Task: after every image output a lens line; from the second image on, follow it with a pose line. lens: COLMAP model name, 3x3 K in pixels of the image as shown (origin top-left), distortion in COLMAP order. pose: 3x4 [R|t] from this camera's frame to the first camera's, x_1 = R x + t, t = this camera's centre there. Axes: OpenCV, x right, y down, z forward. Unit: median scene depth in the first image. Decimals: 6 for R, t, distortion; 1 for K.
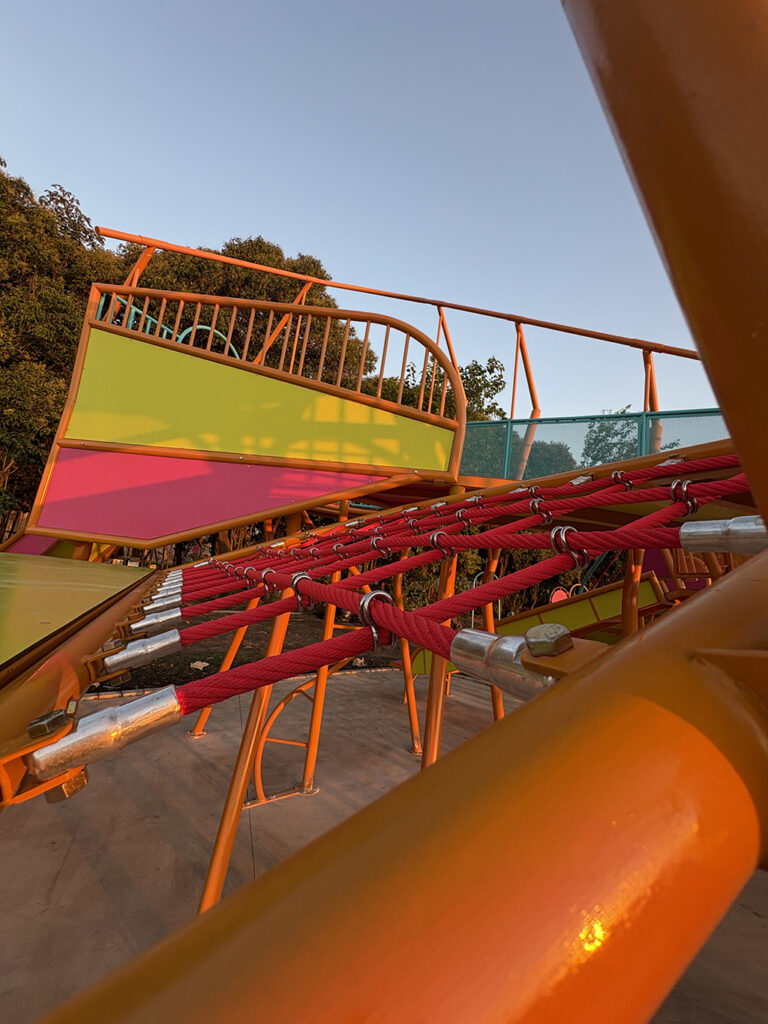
lens RADIAL K [[411.2, 0, 384.8], [0, 411.2, 529.5], [0, 0, 1]] dist [0.000218, -0.000040]
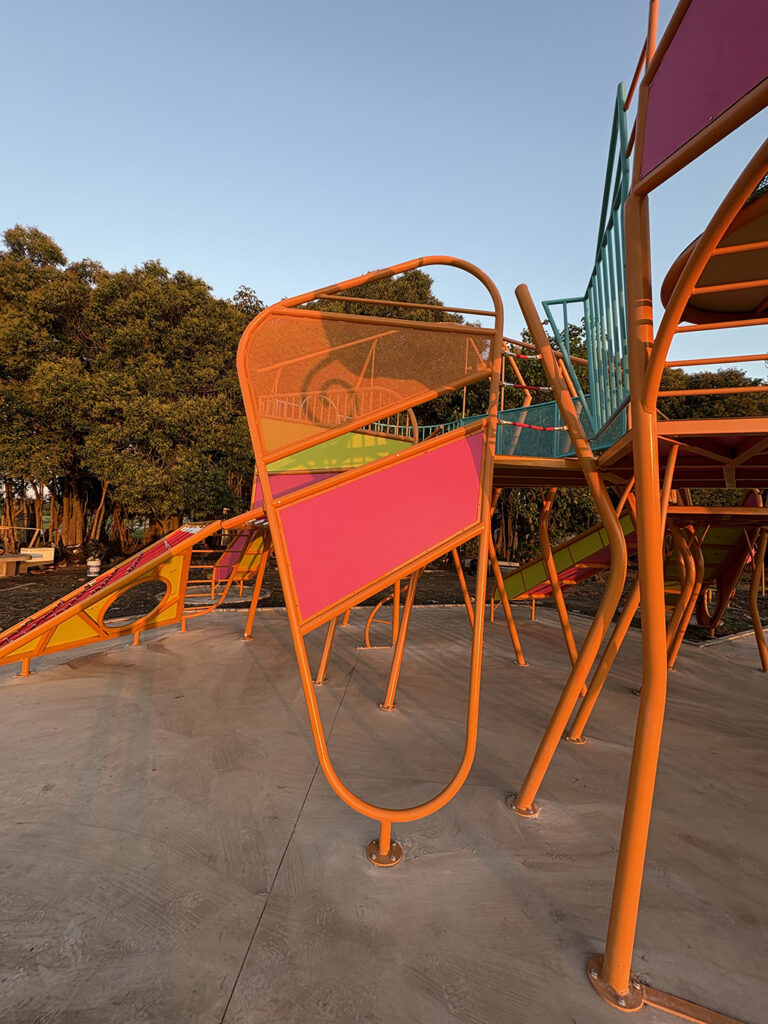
lens RADIAL K [[411.2, 0, 384.8], [0, 411.2, 529.5], [0, 0, 1]] dist [0.000218, -0.000040]
pose [[0.909638, -0.083654, -0.406891, 0.748528], [0.109548, 0.993147, 0.040719, 0.068372], [0.400696, -0.081613, 0.912569, -0.797478]]
